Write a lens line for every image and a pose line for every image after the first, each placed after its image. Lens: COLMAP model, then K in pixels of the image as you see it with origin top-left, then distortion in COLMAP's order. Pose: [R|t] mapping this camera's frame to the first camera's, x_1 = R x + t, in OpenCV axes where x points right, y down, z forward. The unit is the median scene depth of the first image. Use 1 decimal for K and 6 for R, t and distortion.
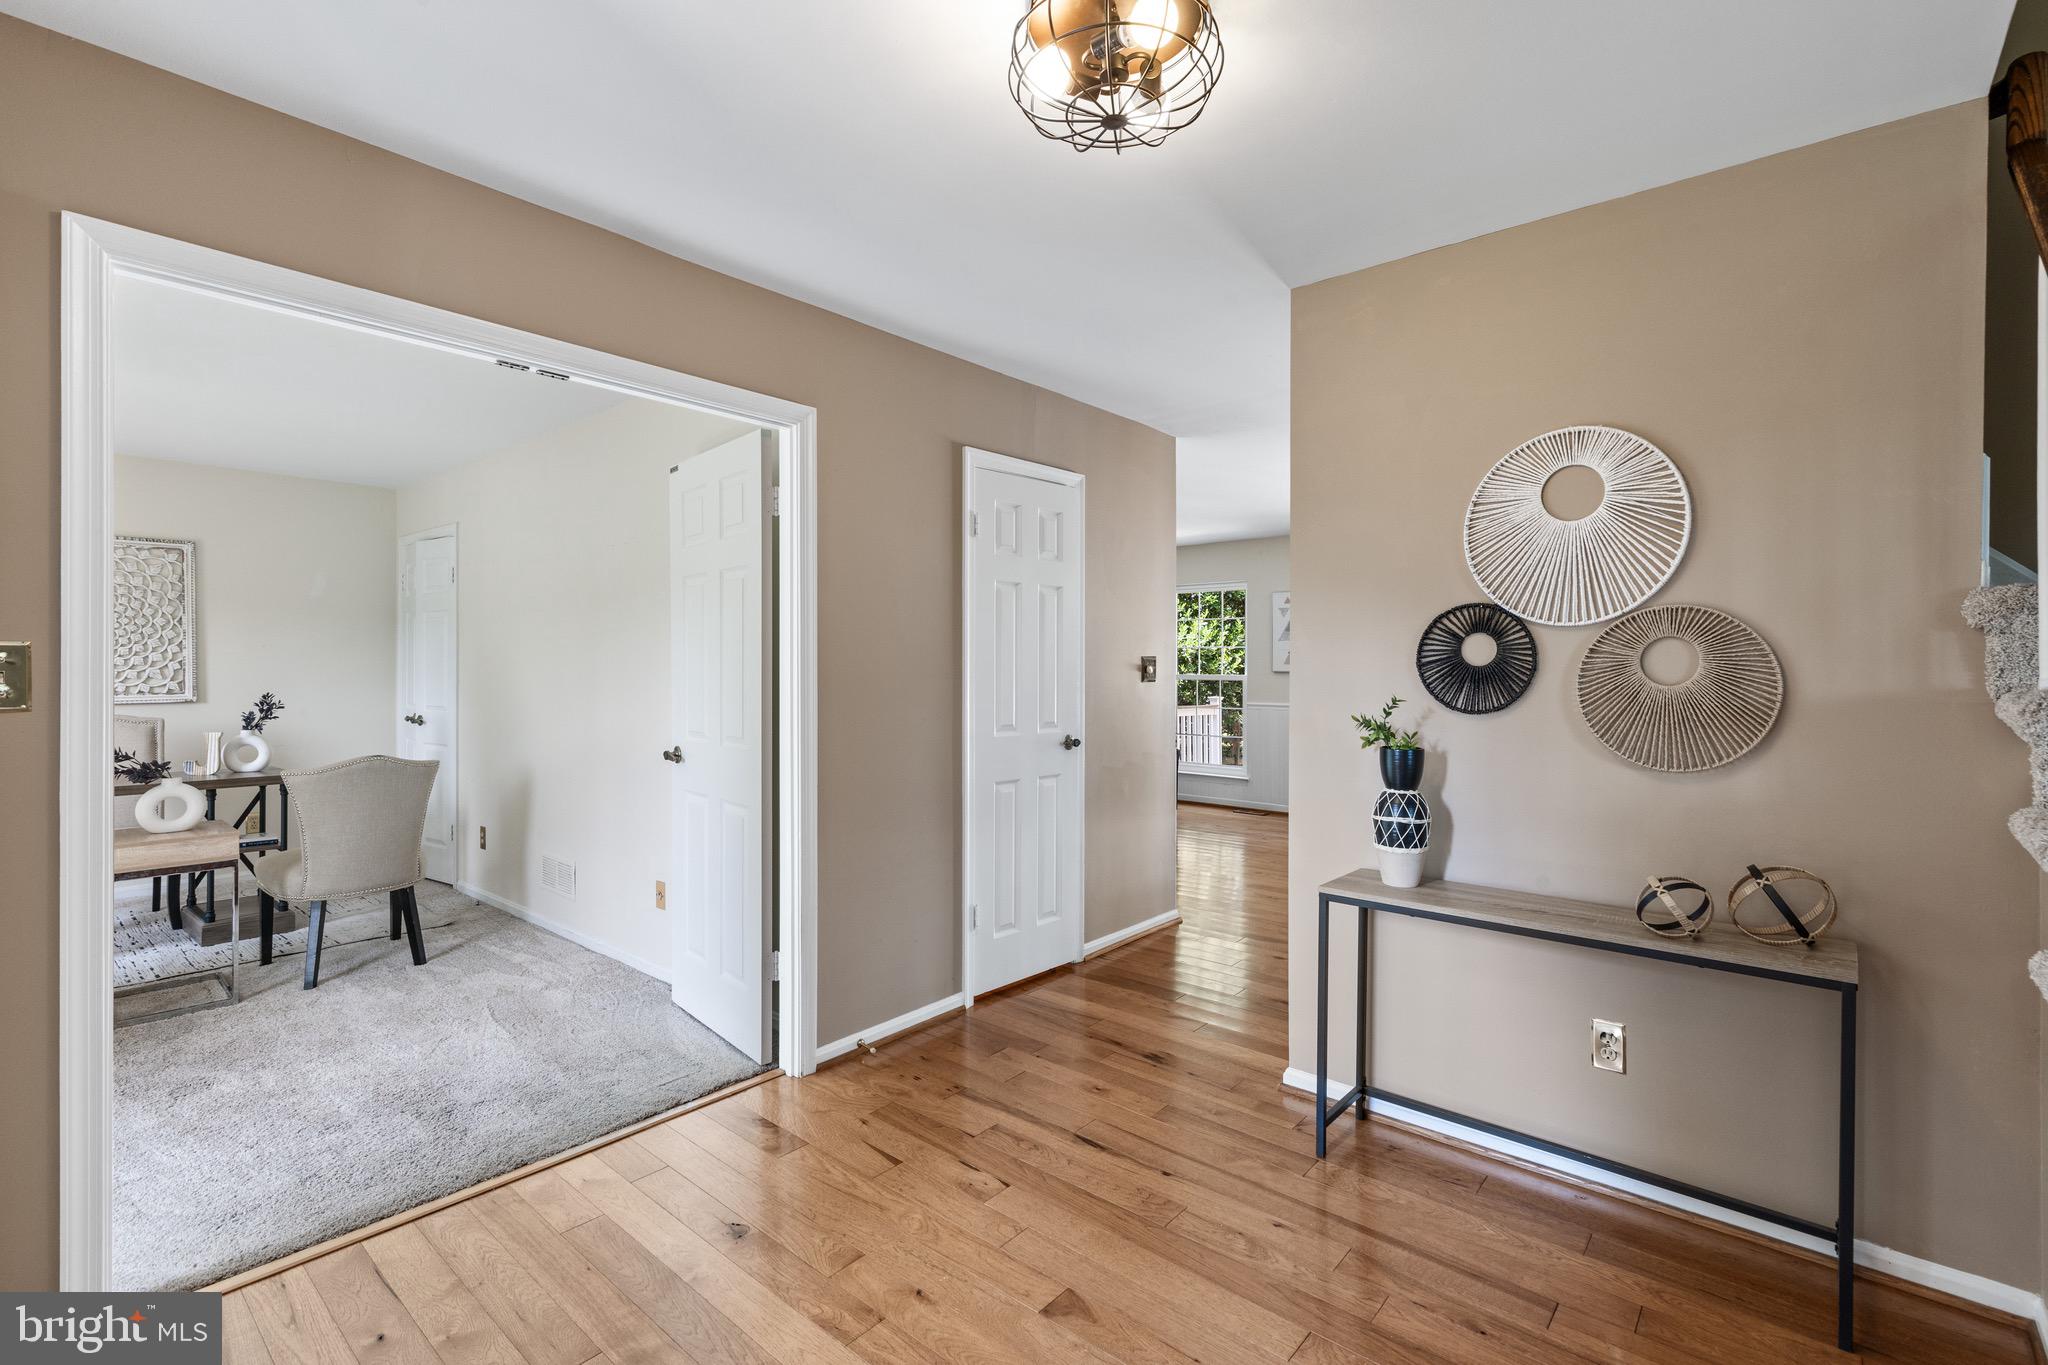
lens RADIAL K [[931.8, 0, 1012.7], [0, 931.8, 663.8], [0, 0, 1]] dist [0.003537, -0.000595]
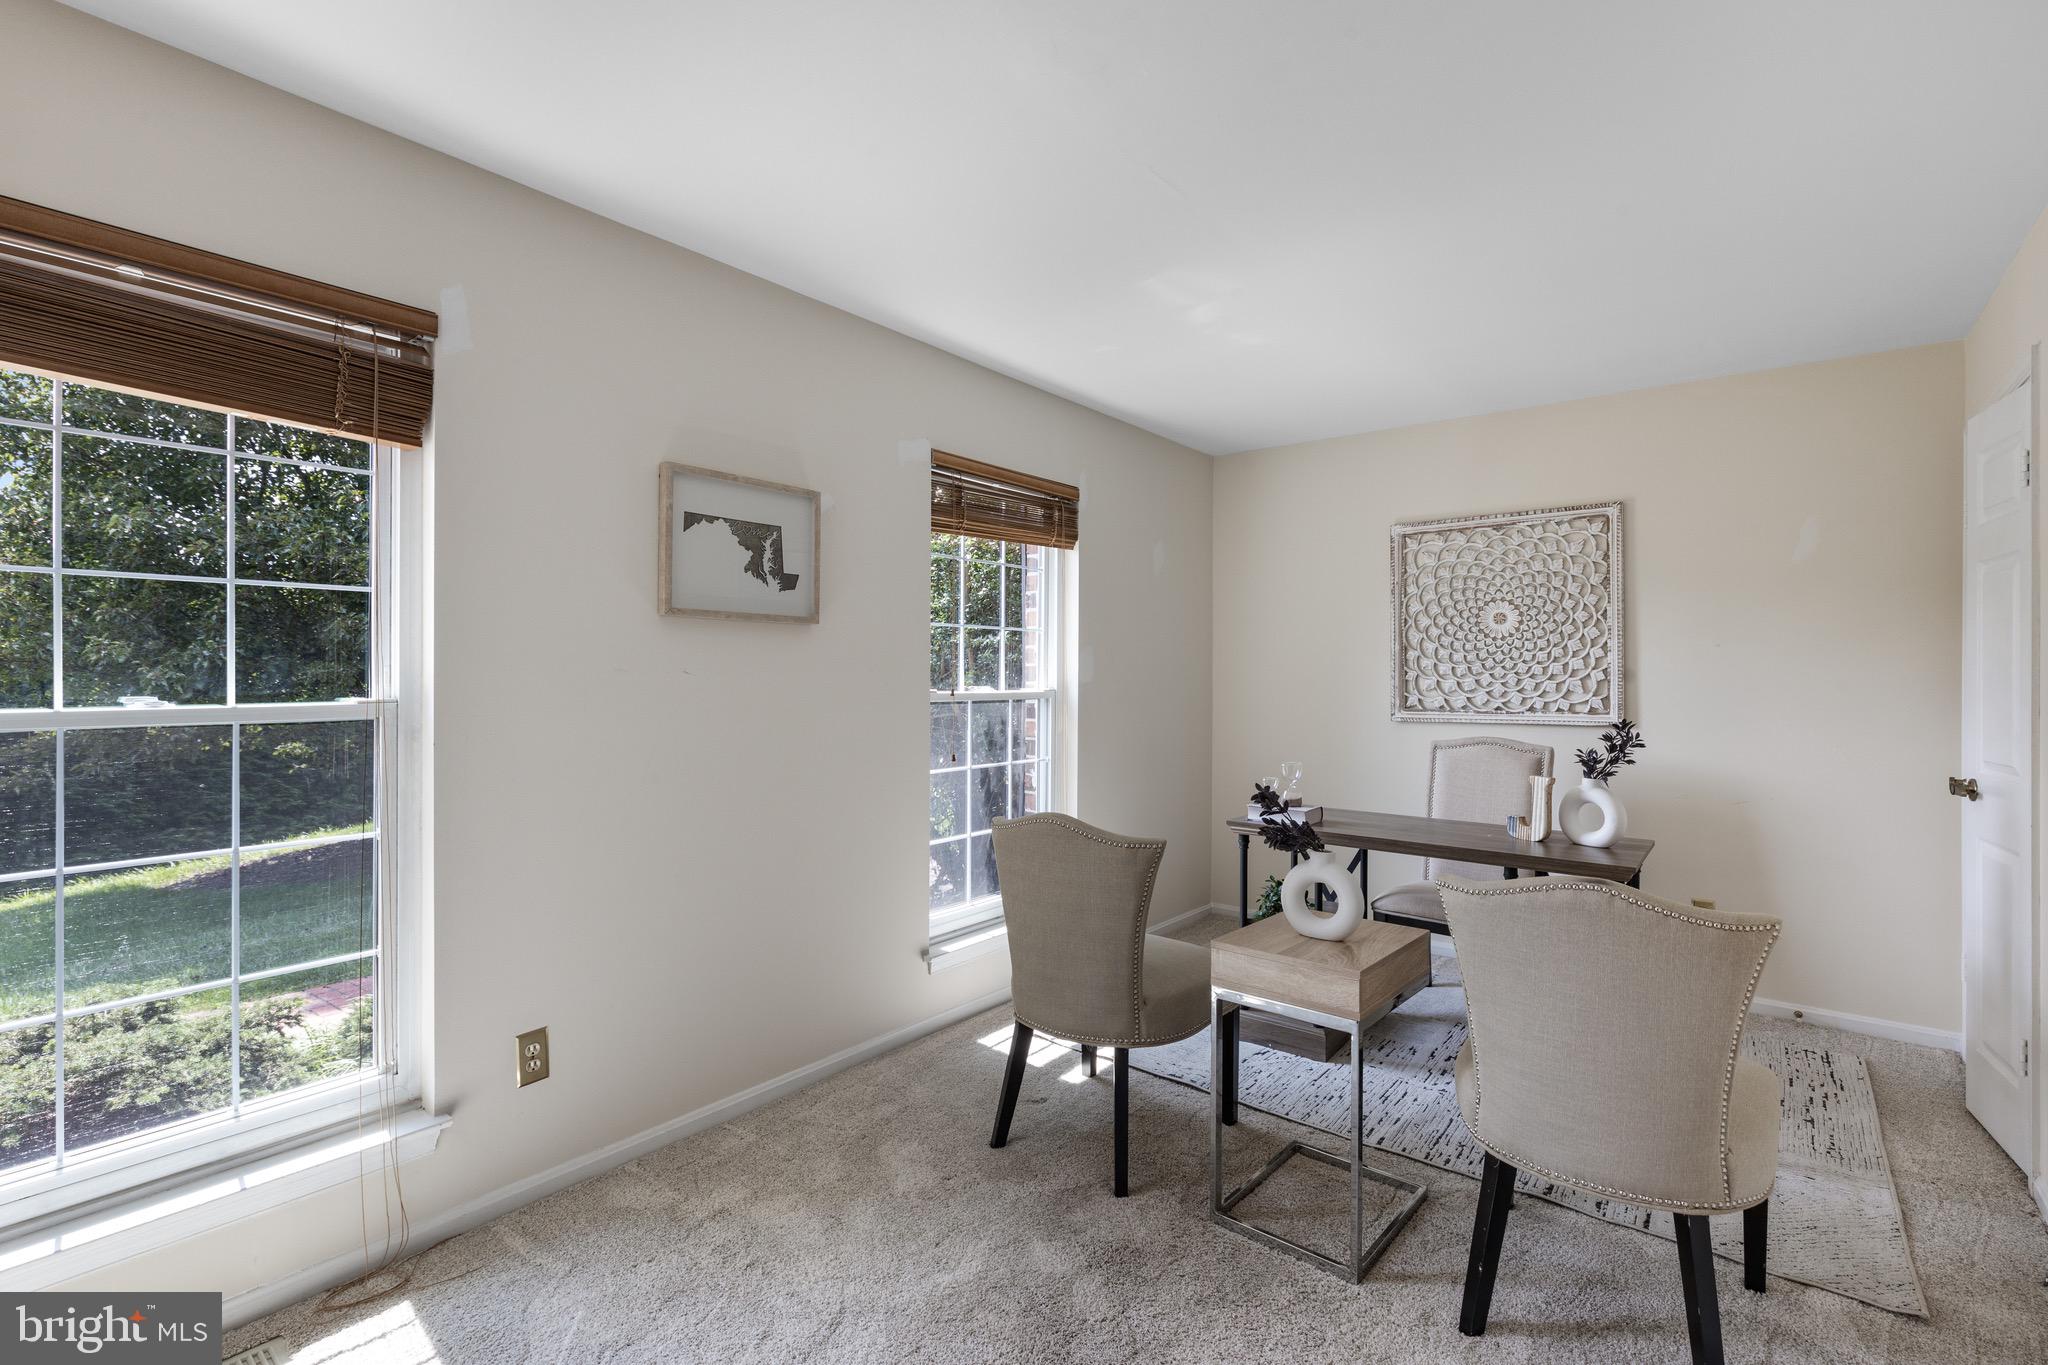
lens RADIAL K [[931.8, 0, 1036.2], [0, 931.8, 674.9], [0, 0, 1]] dist [0.003537, -0.000595]
pose [[0.057777, -0.001062, -0.998329, -0.100256], [-0.002772, 0.999995, -0.001224, 0.001910], [0.998326, 0.002838, 0.057774, 0.269702]]
